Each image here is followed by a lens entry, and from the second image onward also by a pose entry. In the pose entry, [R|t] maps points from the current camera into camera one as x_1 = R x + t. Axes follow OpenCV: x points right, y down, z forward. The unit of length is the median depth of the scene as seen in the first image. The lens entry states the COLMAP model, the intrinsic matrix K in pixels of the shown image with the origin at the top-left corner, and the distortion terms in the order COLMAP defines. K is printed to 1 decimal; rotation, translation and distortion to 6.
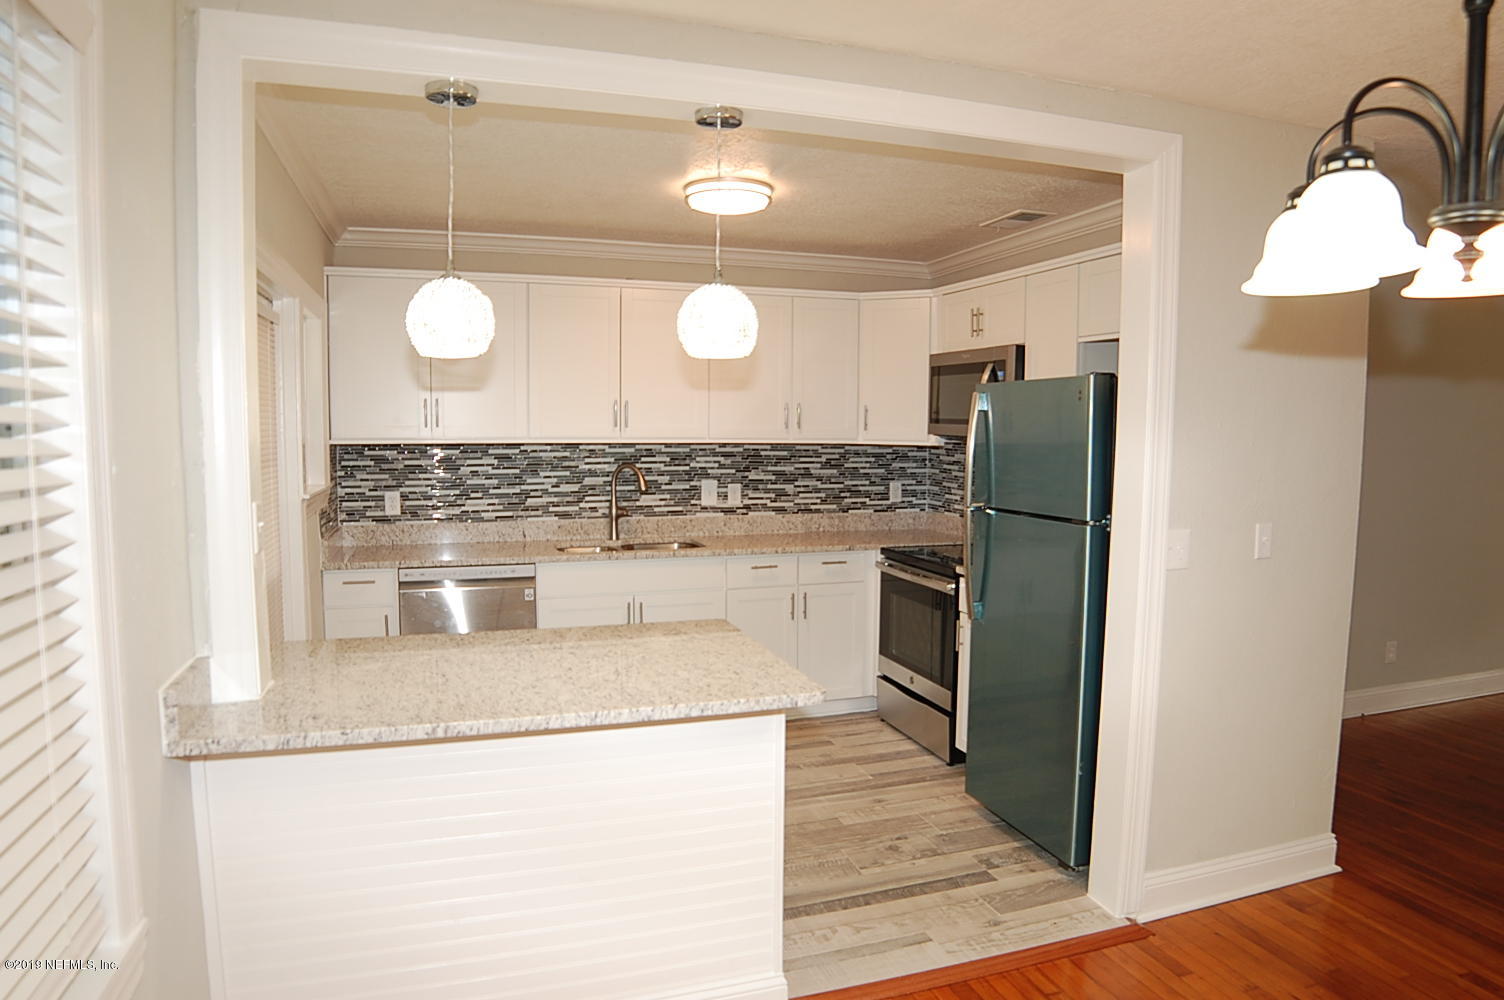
lens RADIAL K [[929.8, 0, 752.0], [0, 929.8, 500.0], [0, 0, 1]] dist [-0.083447, 0.000964]
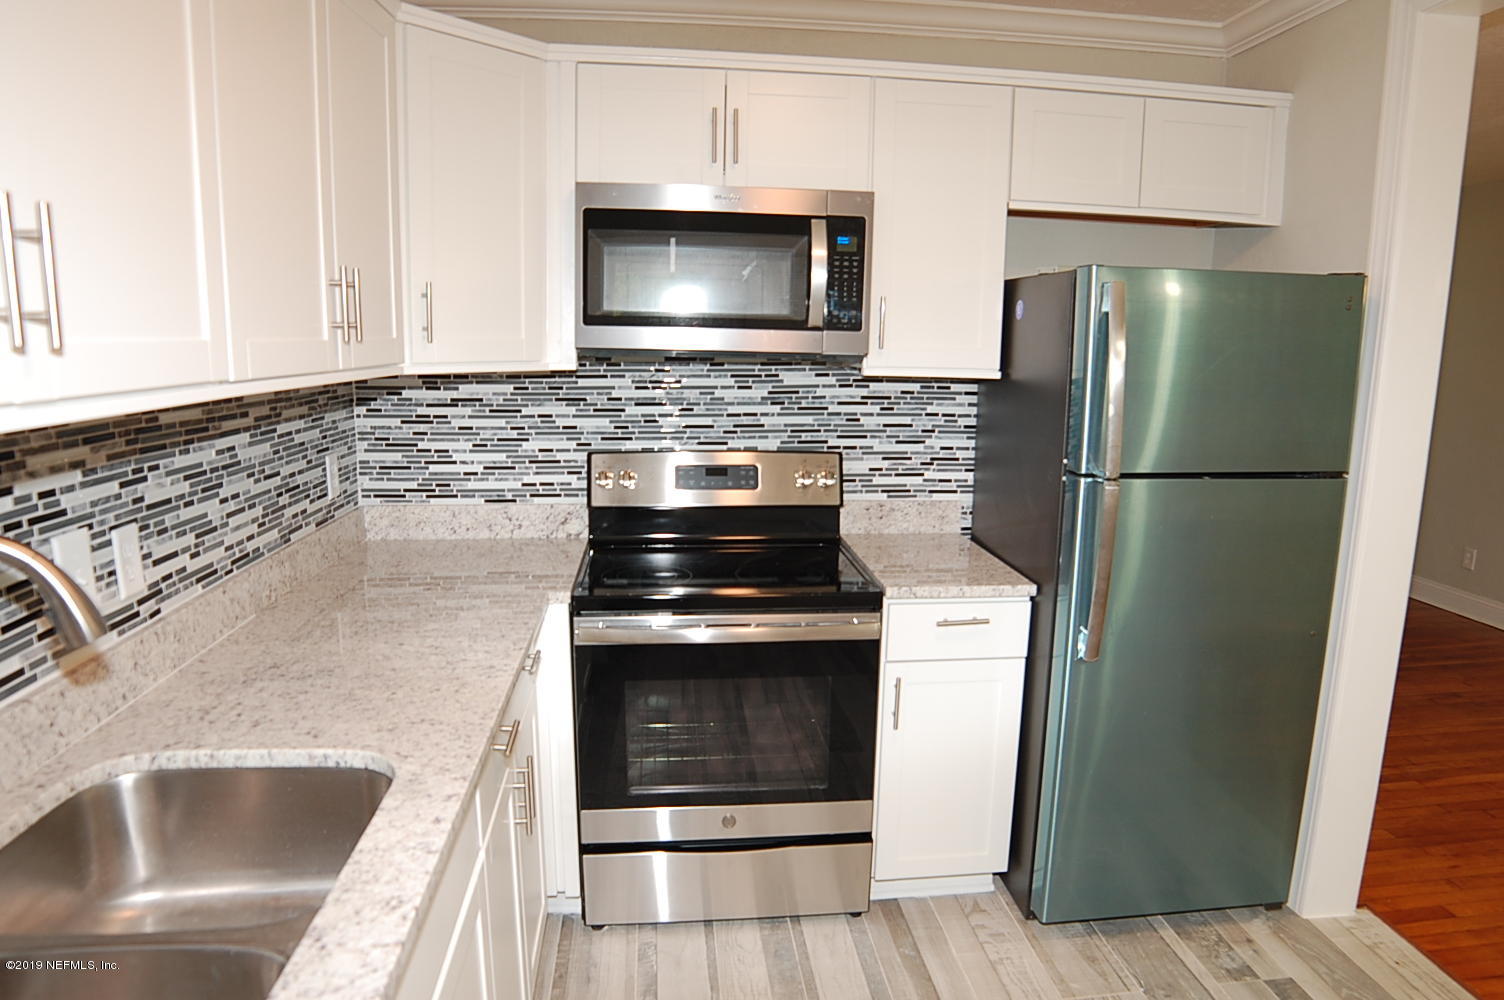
lens RADIAL K [[929.8, 0, 752.0], [0, 929.8, 500.0], [0, 0, 1]] dist [-0.083447, 0.000964]
pose [[0.216150, -0.174741, 0.960596, -0.249230], [0.069913, 0.984099, 0.163285, -0.058825], [-0.973854, 0.031865, 0.224930, 0.725011]]
